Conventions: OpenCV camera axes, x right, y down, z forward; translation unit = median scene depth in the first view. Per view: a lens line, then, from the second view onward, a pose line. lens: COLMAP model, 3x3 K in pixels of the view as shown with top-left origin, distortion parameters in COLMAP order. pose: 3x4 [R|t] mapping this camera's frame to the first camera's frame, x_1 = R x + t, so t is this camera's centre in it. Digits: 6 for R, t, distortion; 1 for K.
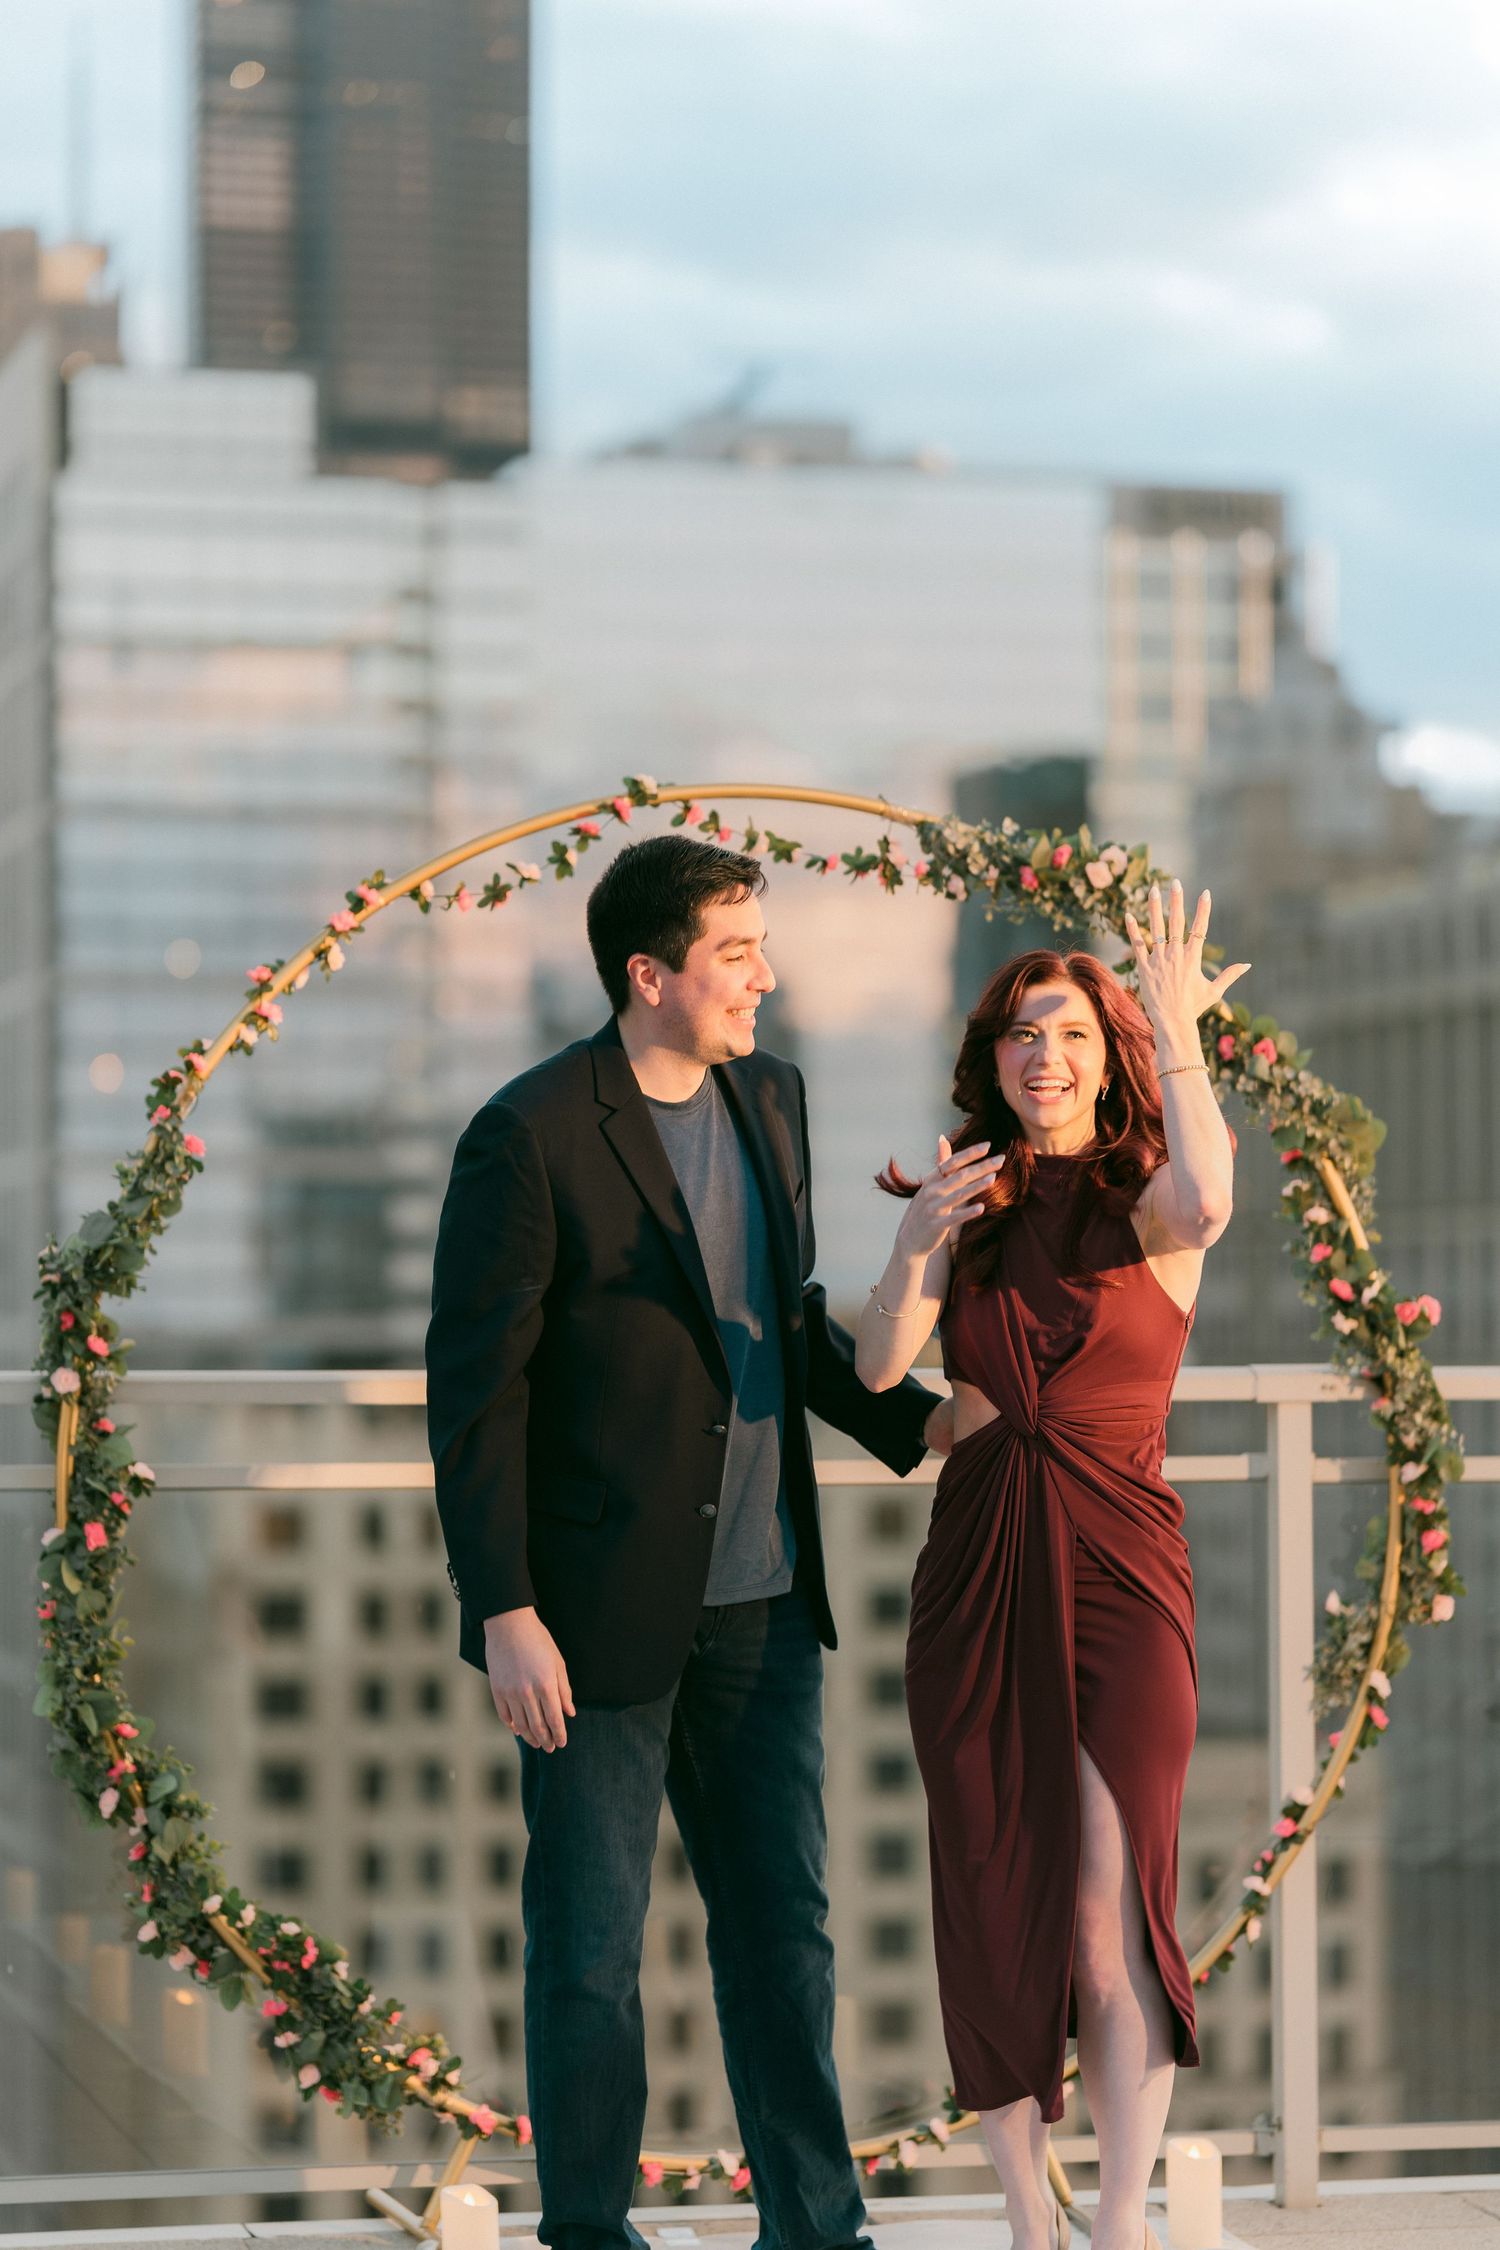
lens RADIAL K [[7103.2, 0, 751.2], [0, 7103.2, 1124.2], [0, 0, 1]] dist [-0.209805, -0.719685]
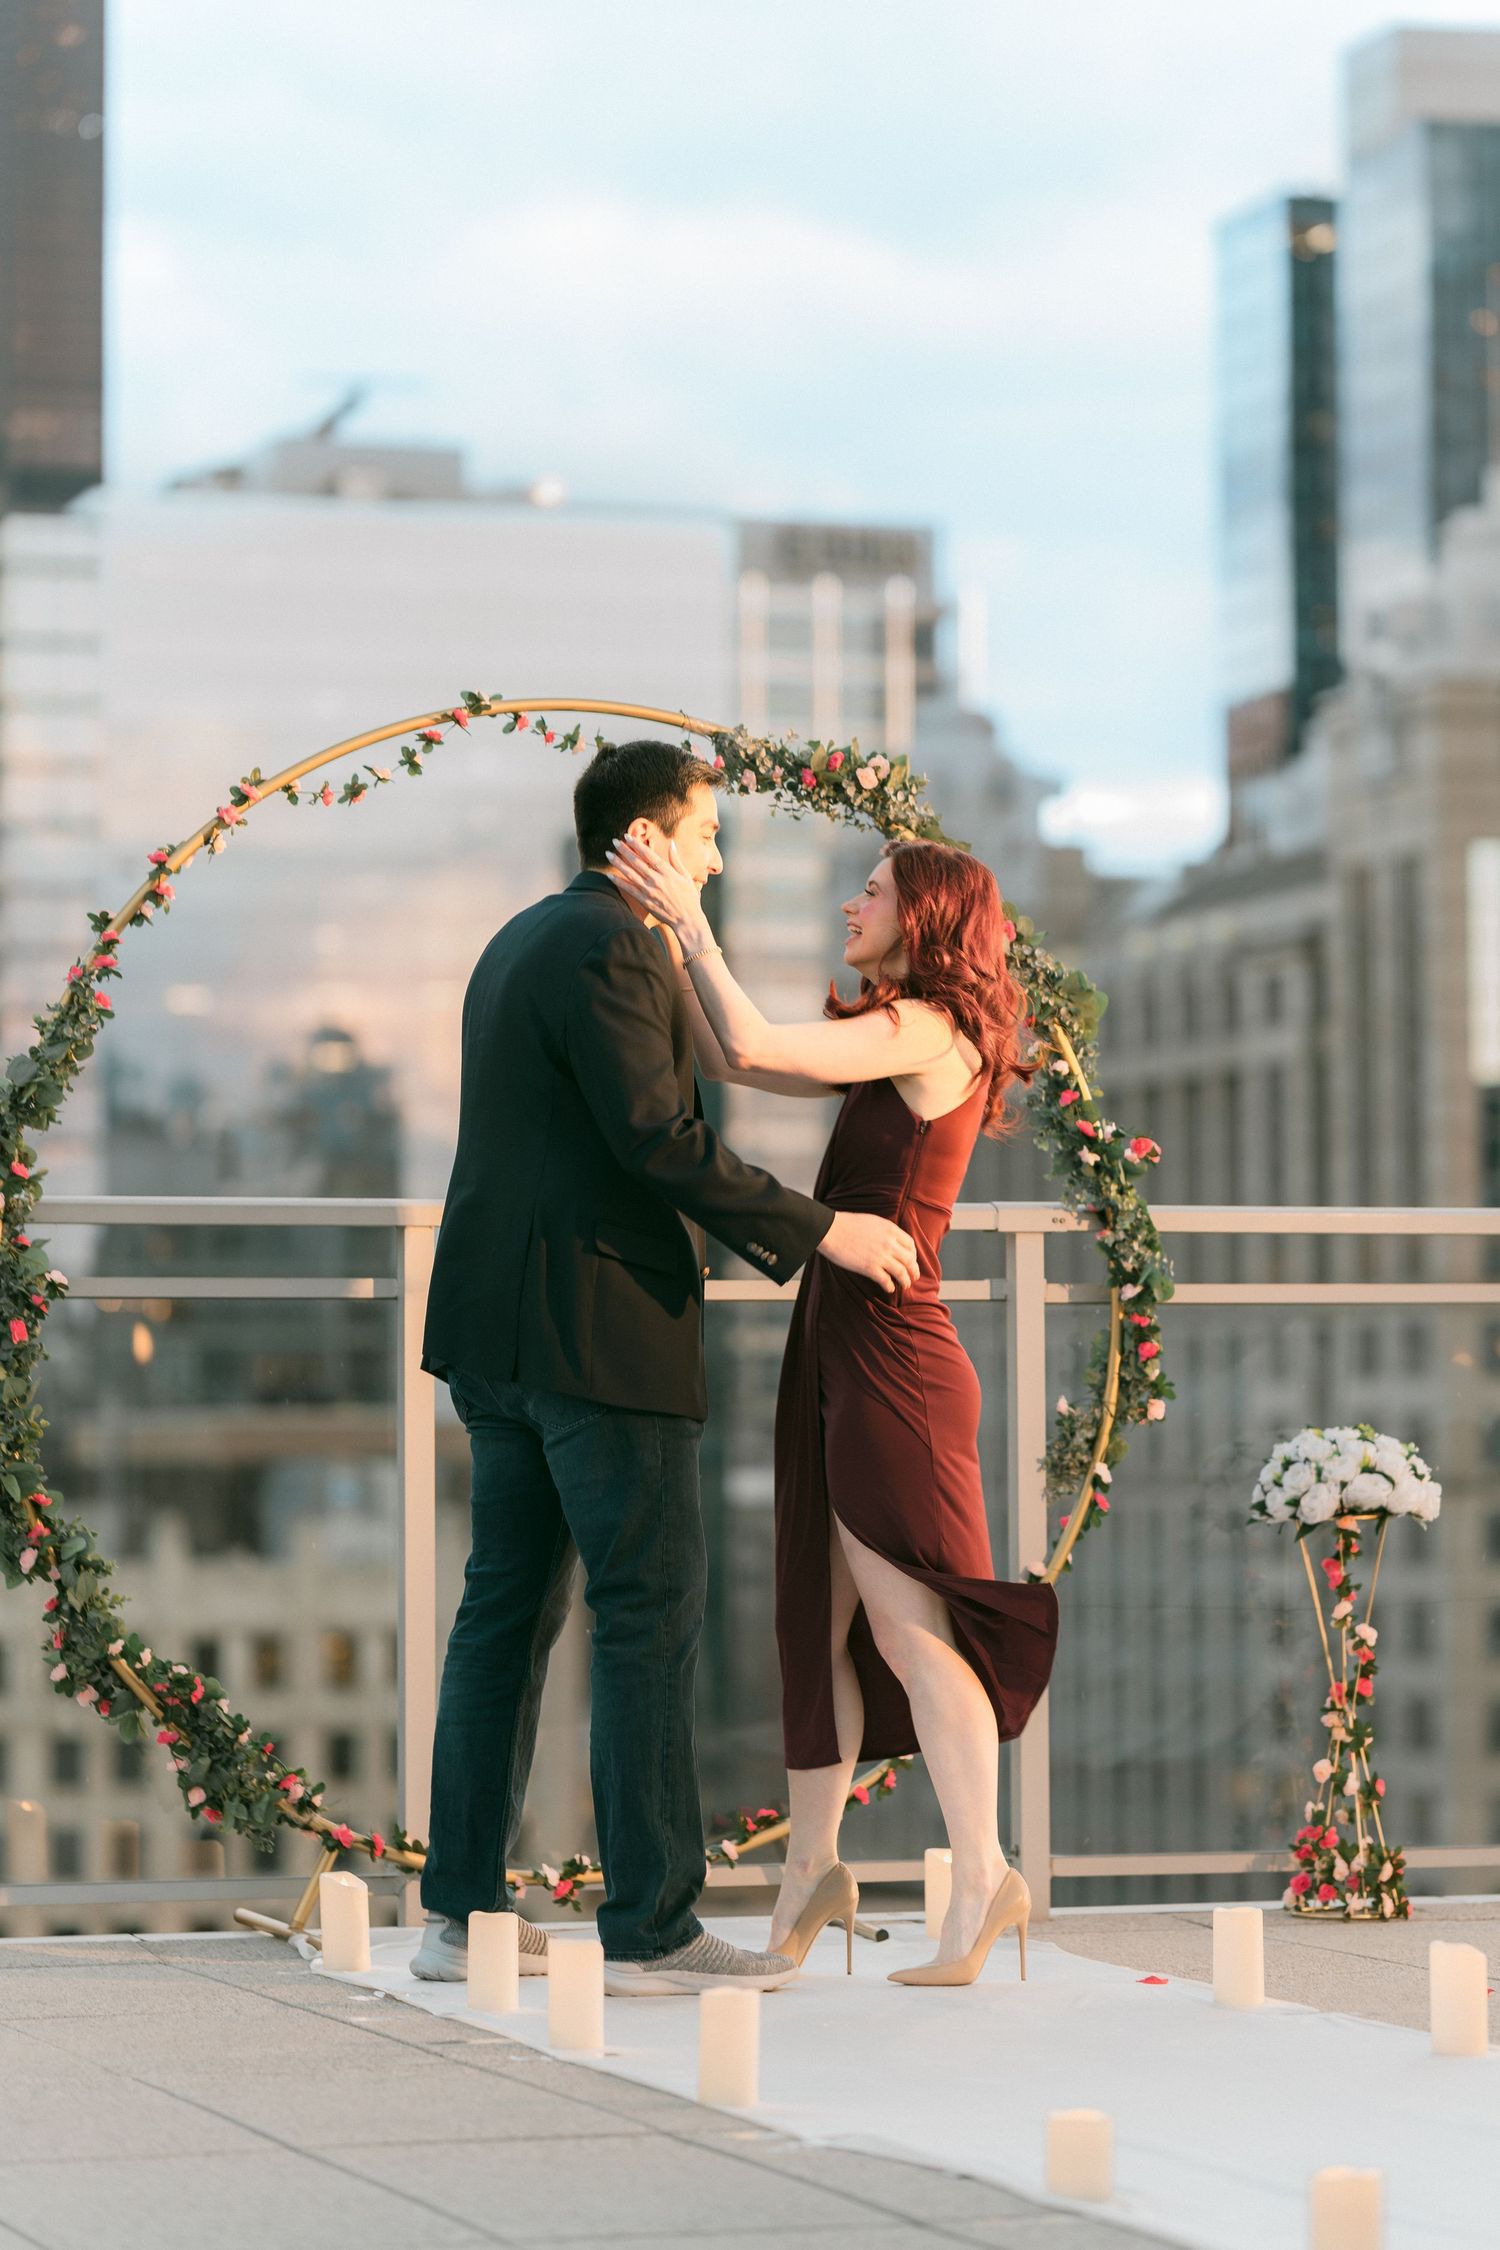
lens RADIAL K [[7512.6, 0, 751.1], [0, 7512.6, 1124.4], [0, 0, 1]] dist [-0.147207, 1.367549]
pose [[0.998019, 0.003783, 0.062793, -0.047406], [-0.003065, 0.999929, -0.011531, 0.036123], [-0.062832, 0.011316, 0.997960, -0.234544]]
